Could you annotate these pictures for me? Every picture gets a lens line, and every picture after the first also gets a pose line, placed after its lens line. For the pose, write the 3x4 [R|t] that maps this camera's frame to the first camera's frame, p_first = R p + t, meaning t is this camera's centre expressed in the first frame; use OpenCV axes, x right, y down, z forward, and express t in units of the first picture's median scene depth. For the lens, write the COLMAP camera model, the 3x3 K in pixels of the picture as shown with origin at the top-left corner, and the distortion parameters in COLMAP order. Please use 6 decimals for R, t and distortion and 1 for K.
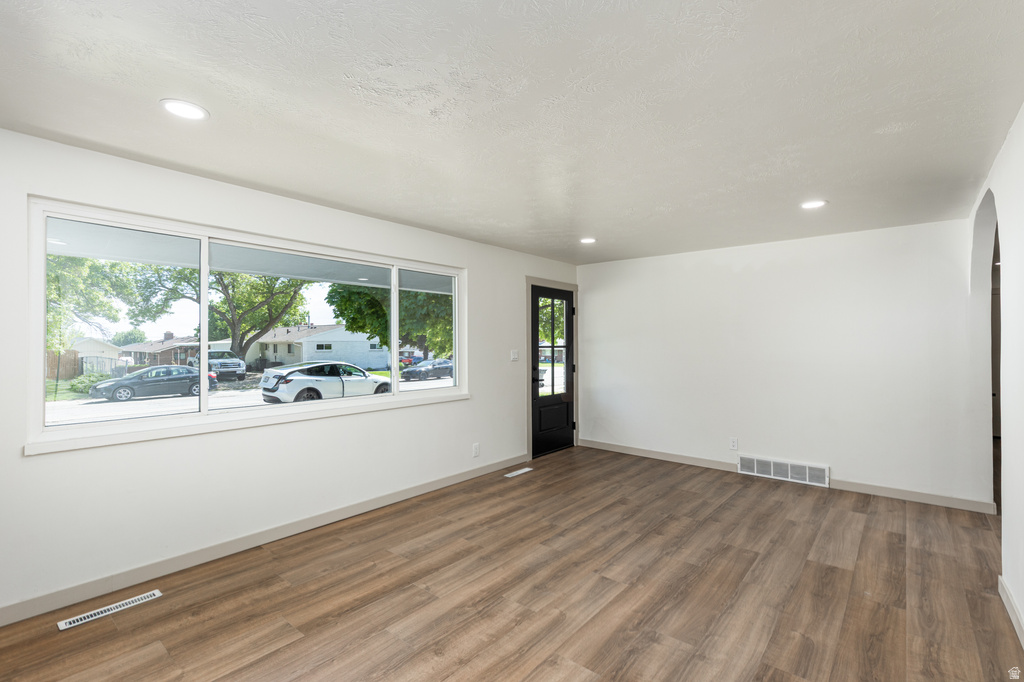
lens RADIAL K [[464.7, 0, 517.7], [0, 464.7, 340.5], [0, 0, 1]] dist [0.012498, -0.001661]
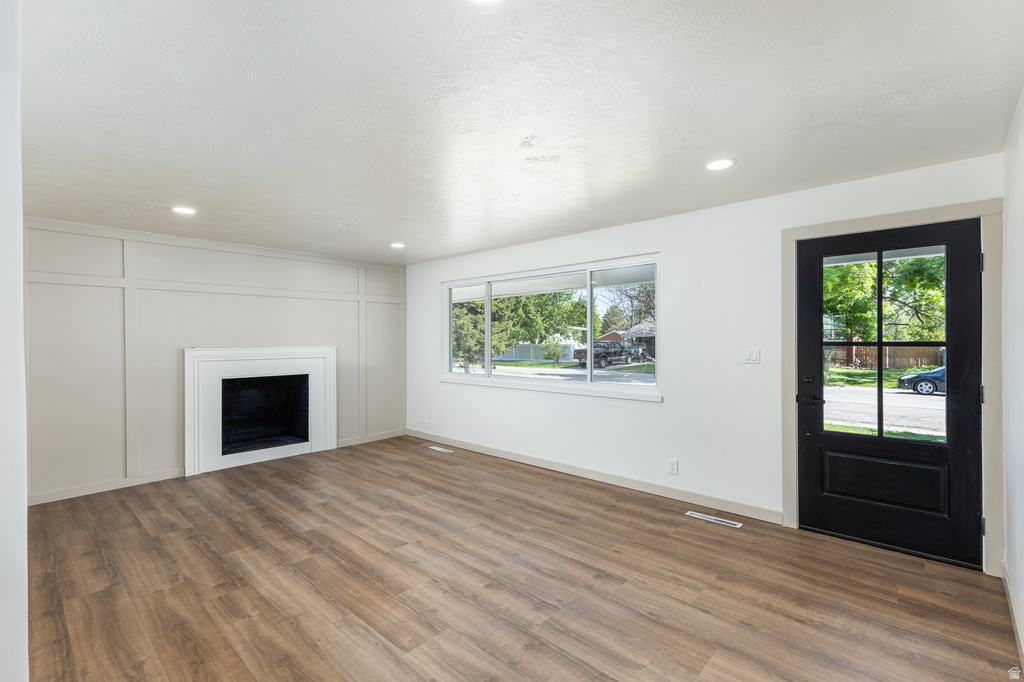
lens RADIAL K [[464.7, 0, 520.7], [0, 464.7, 340.8], [0, 0, 1]] dist [0.012498, -0.001661]
pose [[-0.043806, 0.005873, -0.999023, 1.182084], [0.011134, 0.999923, 0.005390, 0.005606], [0.998978, -0.010887, -0.043868, 1.203367]]
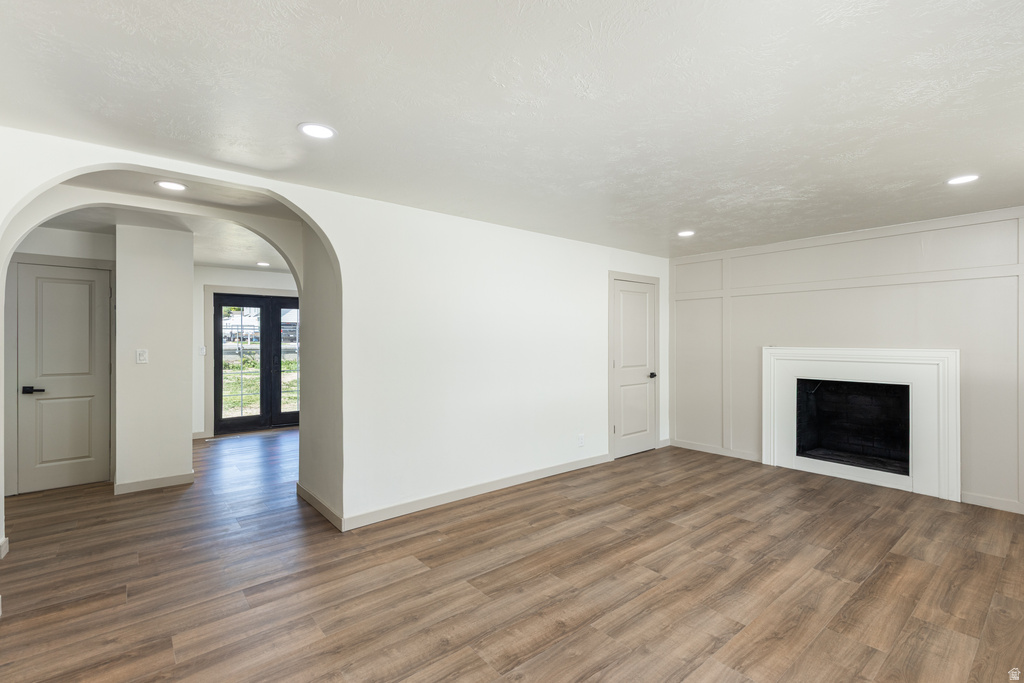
lens RADIAL K [[464.7, 0, 512.6], [0, 464.7, 335.8], [0, 0, 1]] dist [0.012498, -0.001661]
pose [[-0.983027, 0.003205, 0.183431, 0.273956], [0.001036, 0.999928, -0.011918, 0.007676], [-0.183456, -0.011526, -0.982960, 1.852503]]
